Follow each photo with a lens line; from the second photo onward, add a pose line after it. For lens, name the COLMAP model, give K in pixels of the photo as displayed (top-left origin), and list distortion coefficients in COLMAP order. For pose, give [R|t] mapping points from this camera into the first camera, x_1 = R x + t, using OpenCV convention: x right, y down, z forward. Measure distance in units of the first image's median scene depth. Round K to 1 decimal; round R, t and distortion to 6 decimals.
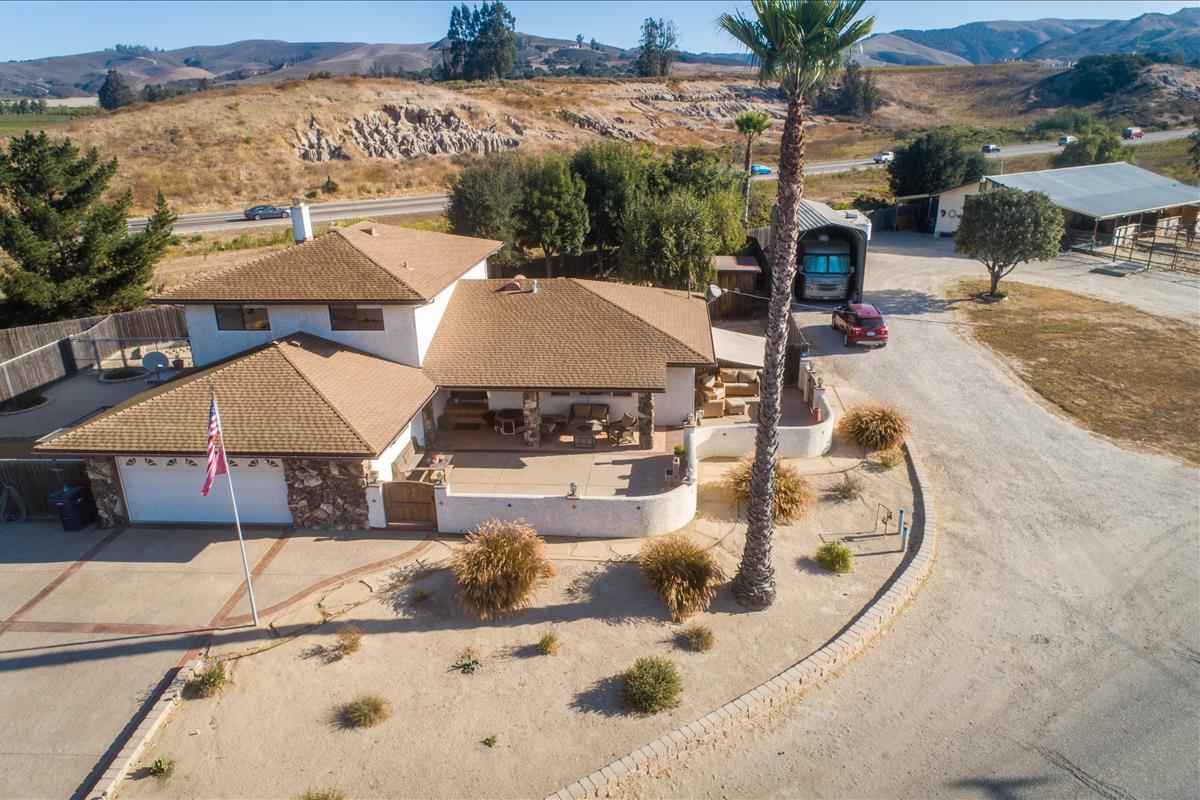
lens RADIAL K [[797.9, 0, 602.0], [0, 797.9, 397.2], [0, 0, 1]] dist [0.017147, 0.012001]
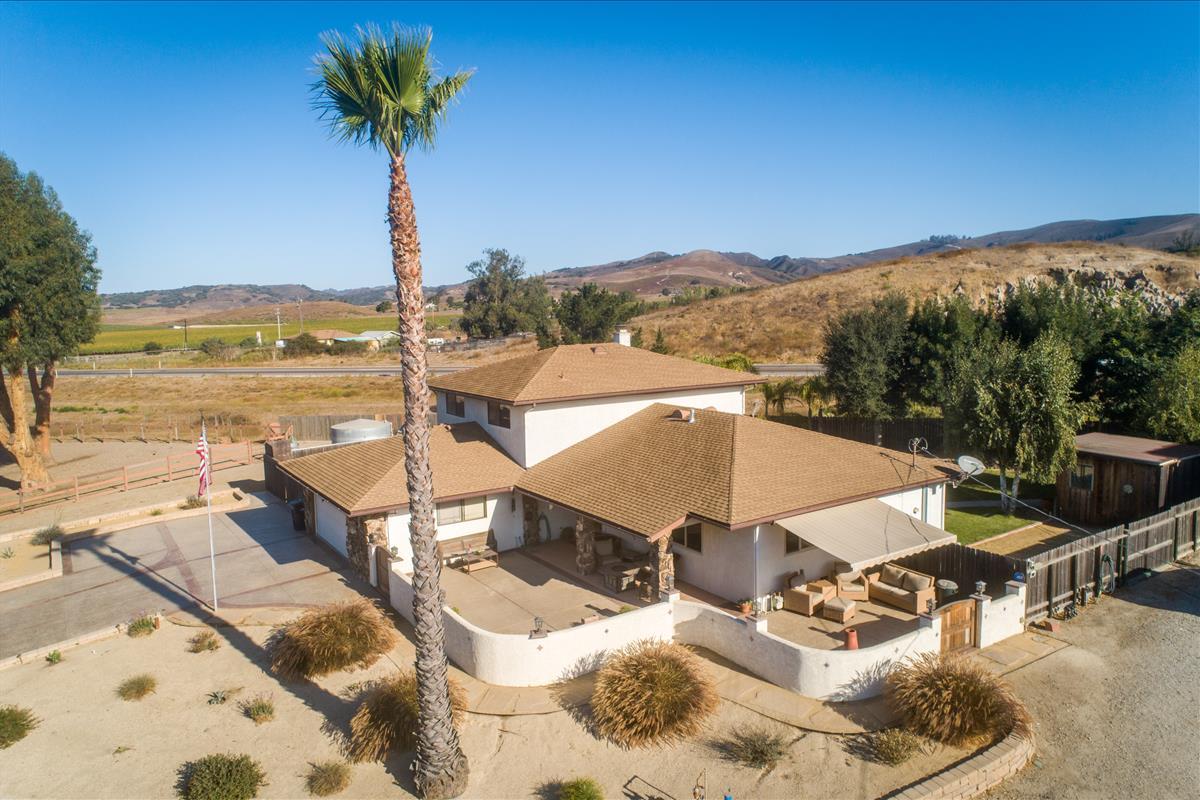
lens RADIAL K [[797.9, 0, 601.5], [0, 797.9, 397.1], [0, 0, 1]] dist [0.017147, 0.012001]
pose [[0.626680, 0.095602, -0.773391, 0.374639], [-0.254080, 0.963280, -0.086806, -0.036579], [0.736693, 0.250903, 0.627958, 0.232019]]
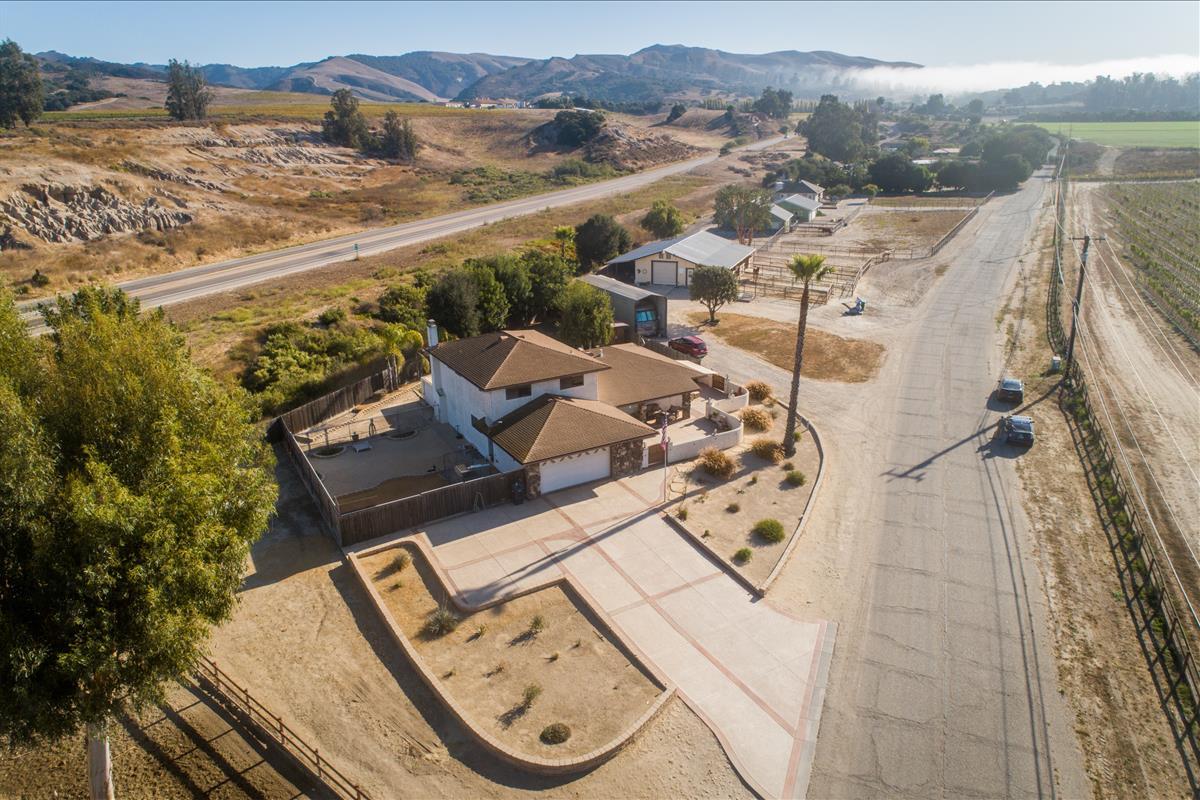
lens RADIAL K [[797.9, 0, 603.6], [0, 797.9, 389.5], [0, 0, 1]] dist [0.017147, 0.012001]
pose [[0.818457, -0.172563, 0.548042, -0.786395], [0.188439, 0.981694, 0.027690, -0.069751], [-0.542788, 0.080610, 0.835992, -0.424750]]
